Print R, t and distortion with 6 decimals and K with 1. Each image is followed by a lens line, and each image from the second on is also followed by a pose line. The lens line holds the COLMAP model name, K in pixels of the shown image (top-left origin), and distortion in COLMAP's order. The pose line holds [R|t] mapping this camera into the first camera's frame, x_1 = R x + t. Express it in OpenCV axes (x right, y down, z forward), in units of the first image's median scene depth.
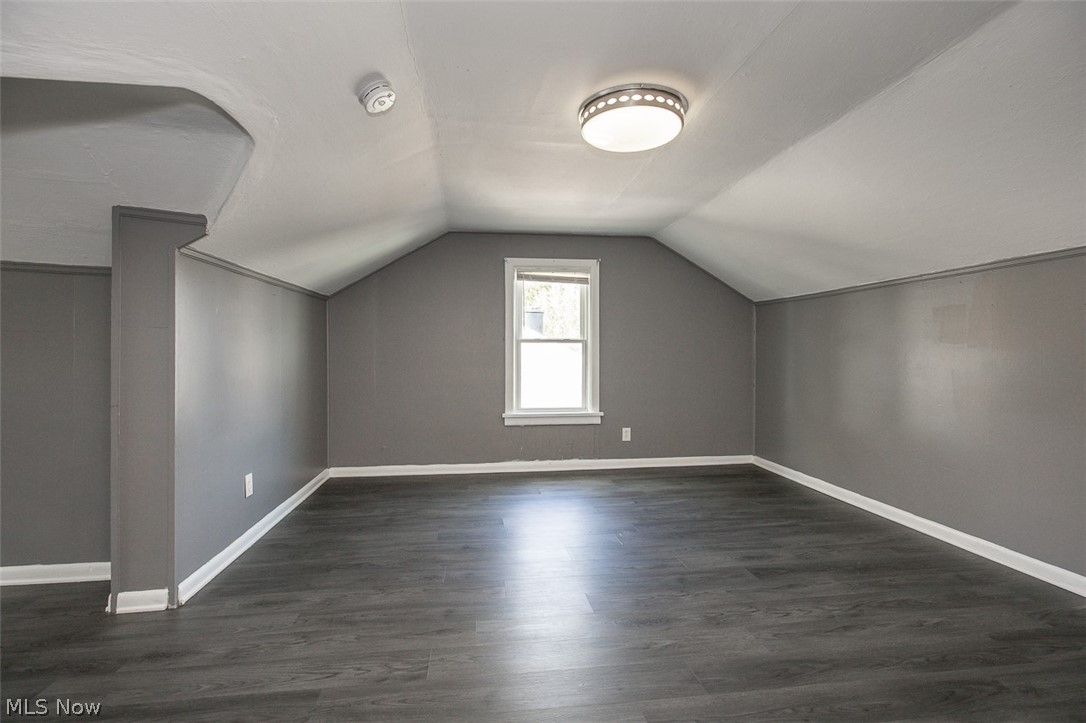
lens RADIAL K [[497.8, 0, 547.2], [0, 497.8, 357.9], [0, 0, 1]] dist [-0.012009, 0.000483]
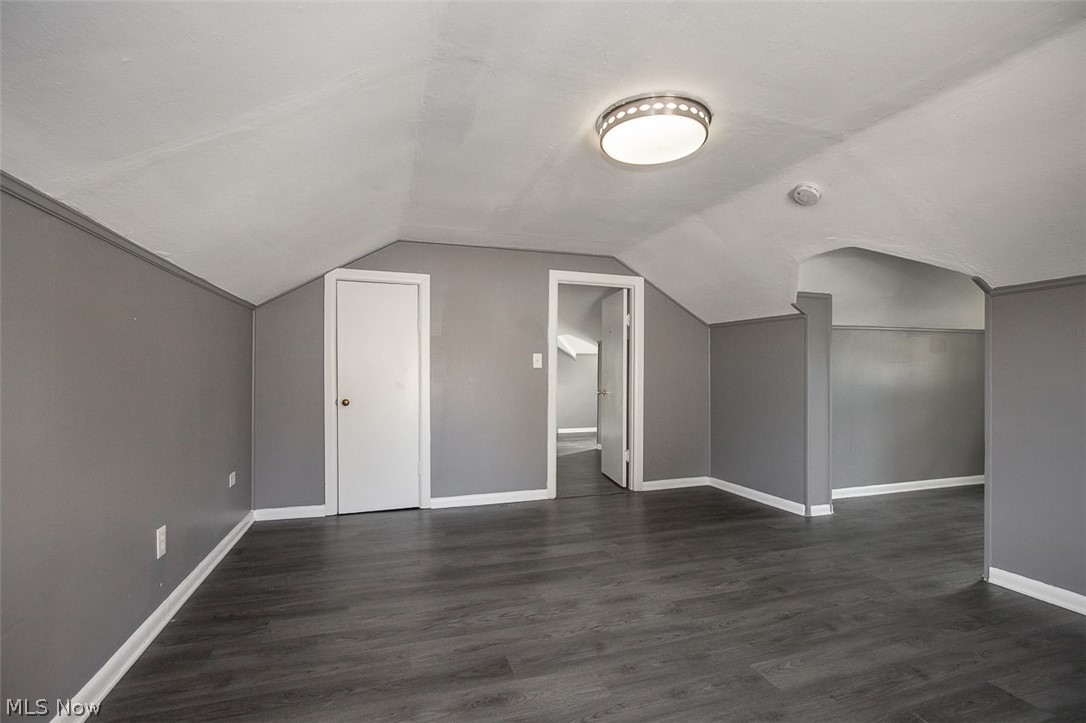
lens RADIAL K [[497.8, 0, 540.4], [0, 497.8, 364.6], [0, 0, 1]] dist [-0.012009, 0.000483]
pose [[-0.984796, -0.009012, -0.173482, 0.299664], [-0.006280, 0.999848, -0.016291, -0.008149], [0.173603, -0.014954, -0.984702, 1.050174]]
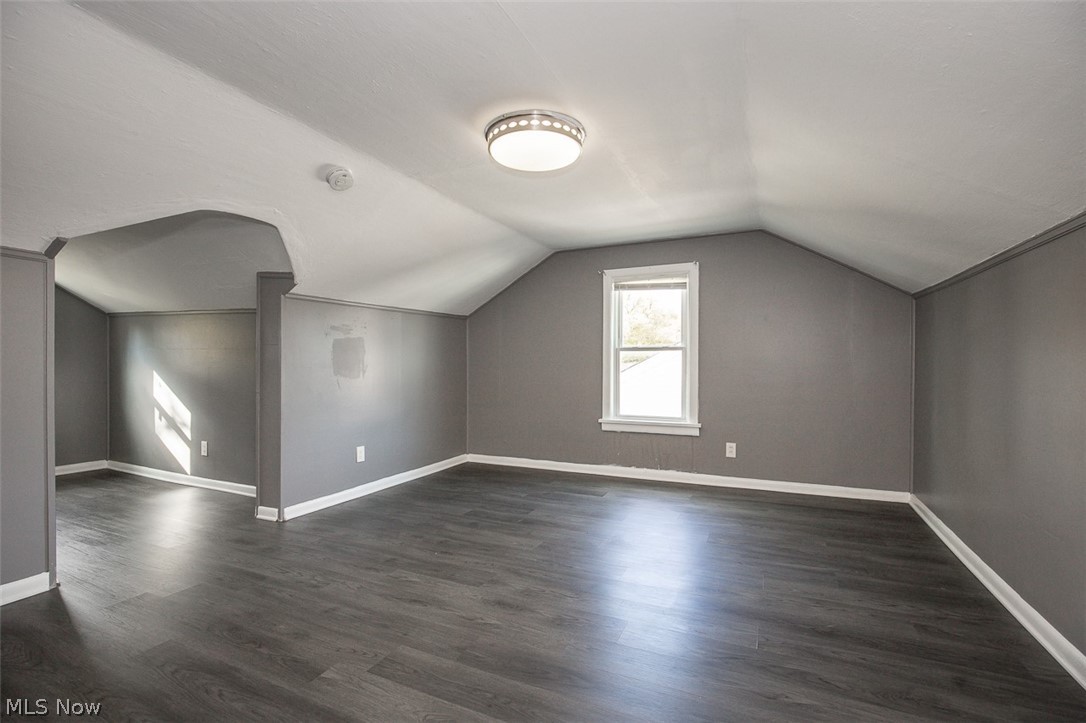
lens RADIAL K [[497.8, 0, 548.8], [0, 497.8, 364.3], [0, 0, 1]] dist [-0.012009, 0.000483]
pose [[0.842819, -0.000049, -0.538197, 0.423348], [-0.003969, 0.999972, -0.006307, 0.004346], [0.538182, 0.007452, 0.842796, 0.061001]]
